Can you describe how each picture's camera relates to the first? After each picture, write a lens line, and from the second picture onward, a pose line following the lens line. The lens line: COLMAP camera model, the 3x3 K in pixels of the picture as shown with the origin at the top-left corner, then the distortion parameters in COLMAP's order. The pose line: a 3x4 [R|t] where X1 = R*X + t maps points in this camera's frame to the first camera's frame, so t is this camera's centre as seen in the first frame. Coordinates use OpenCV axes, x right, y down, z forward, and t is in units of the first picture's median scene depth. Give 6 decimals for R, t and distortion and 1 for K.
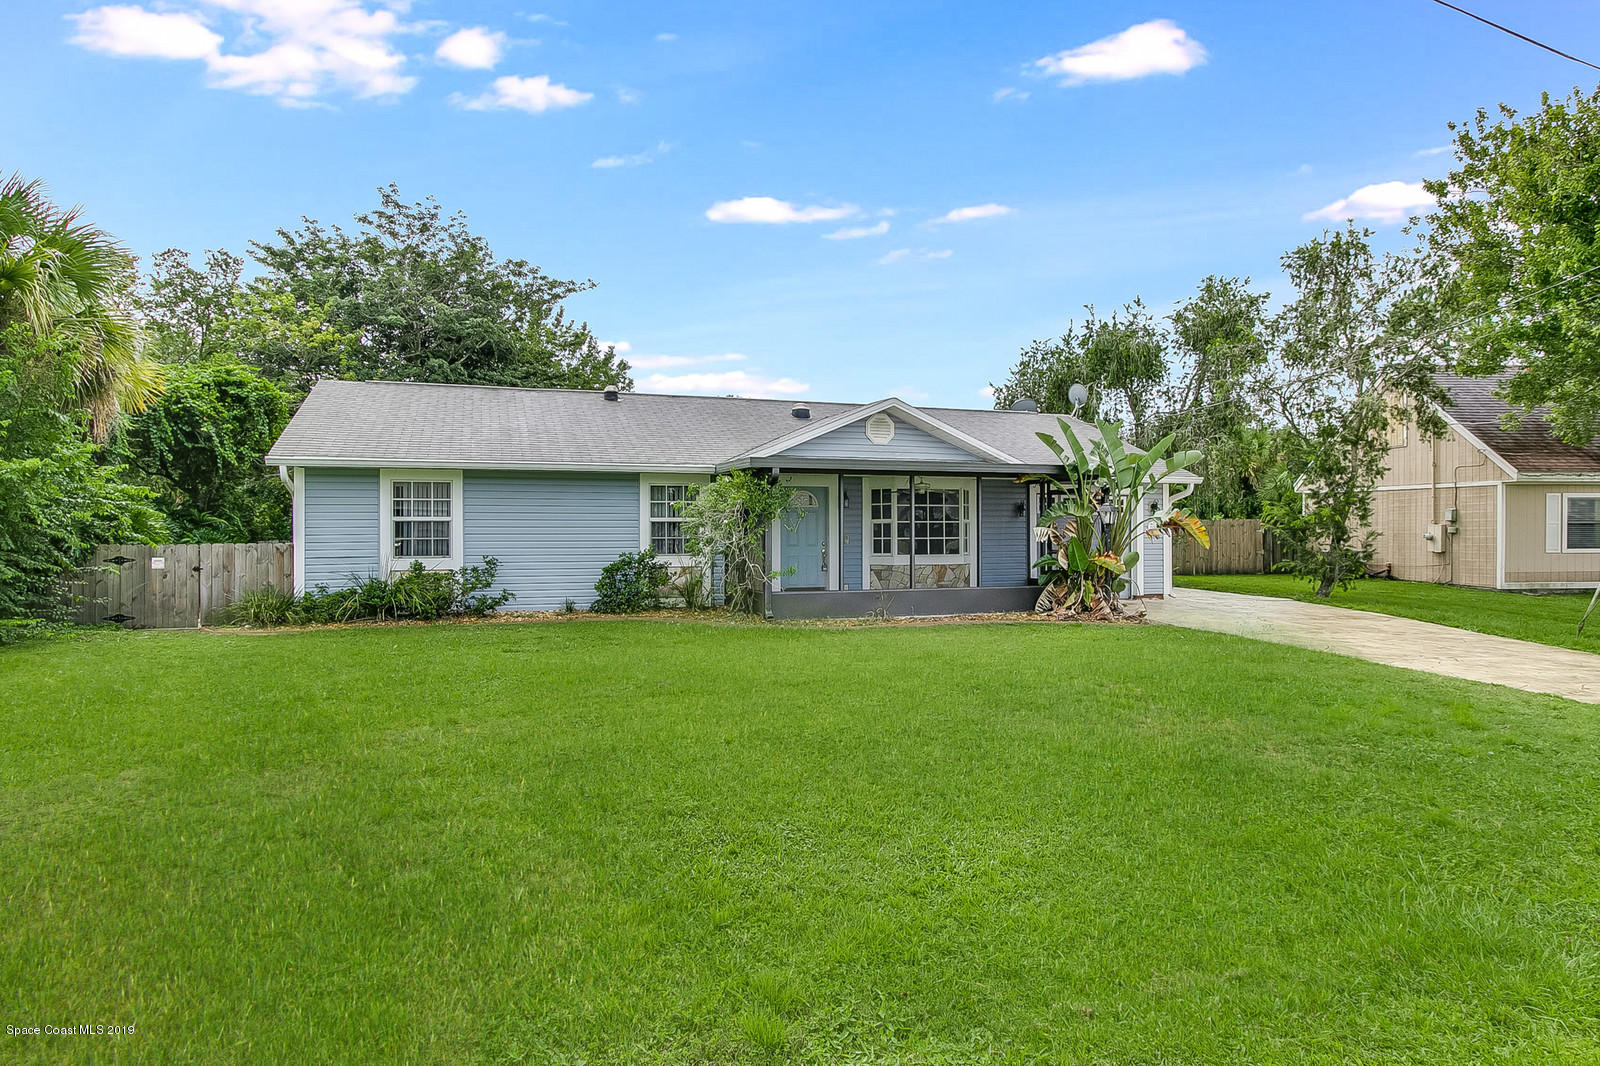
lens RADIAL K [[735.6, 0, 800.0], [0, 735.6, 533.0], [0, 0, 1]] dist [0.000670, 0.000153]
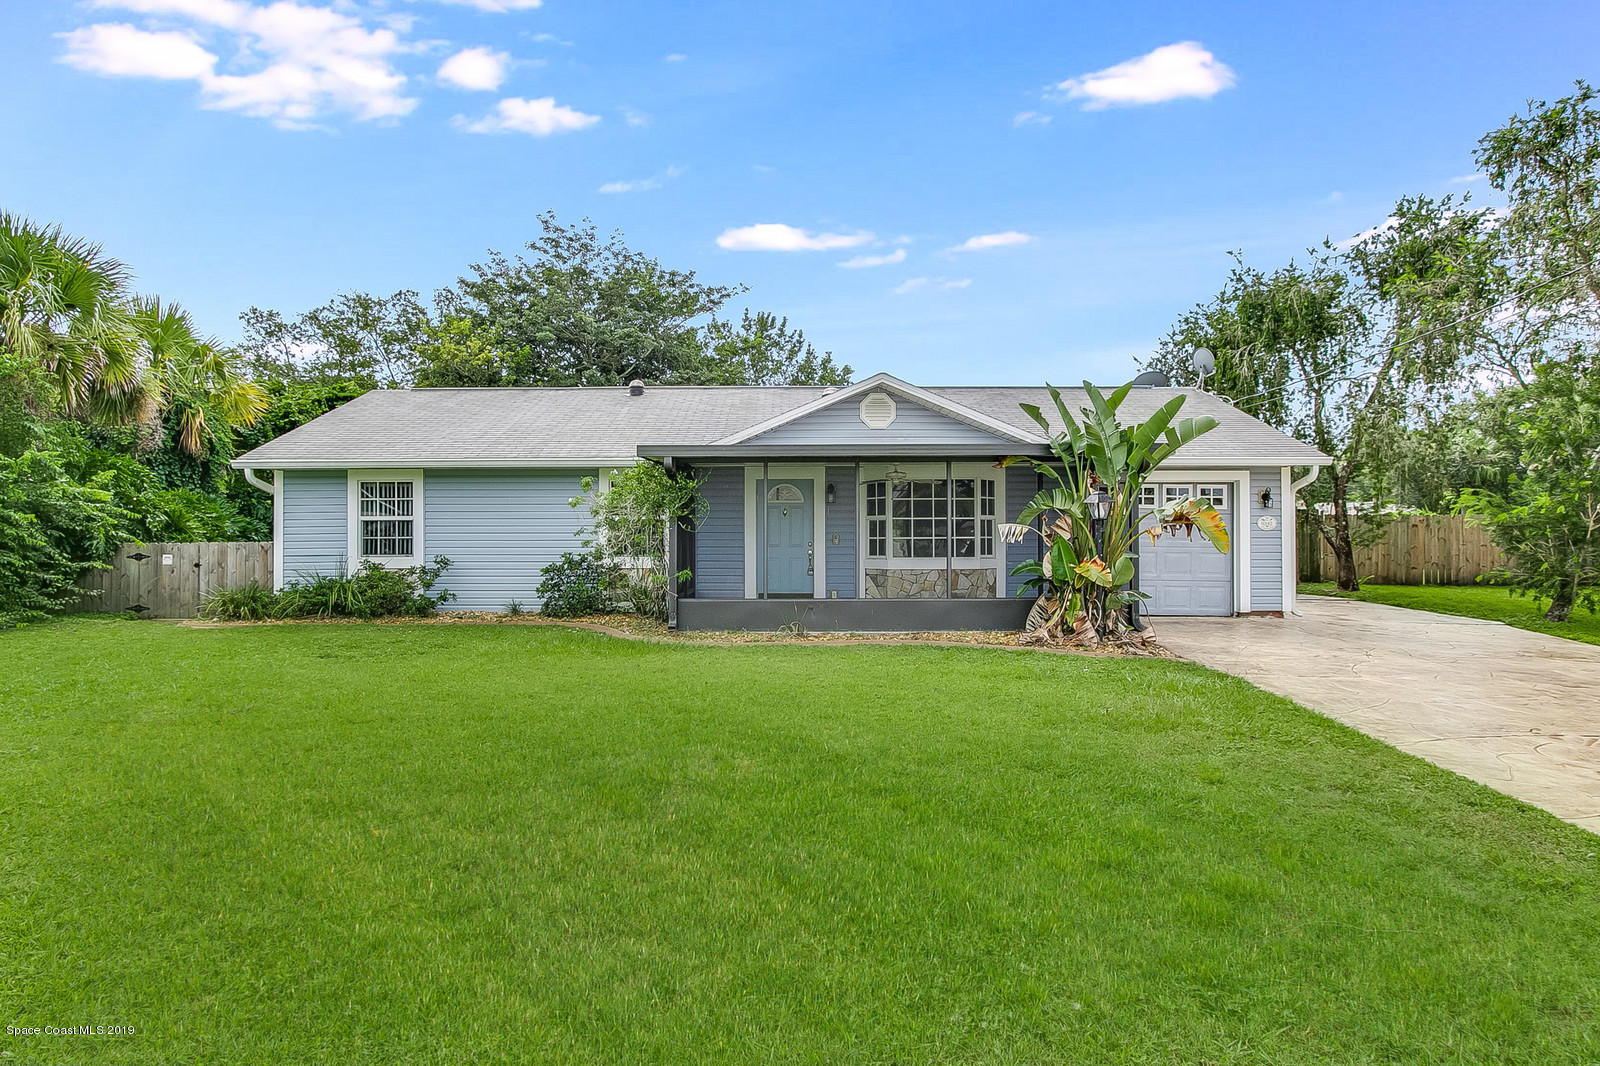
lens RADIAL K [[735.6, 0, 800.0], [0, 735.6, 533.0], [0, 0, 1]] dist [0.000670, 0.000153]
pose [[0.962525, -0.000065, -0.271195, 0.261448], [0.000454, 0.999999, 0.001371, 0.000237], [0.271194, -0.001443, 0.962524, 0.151877]]
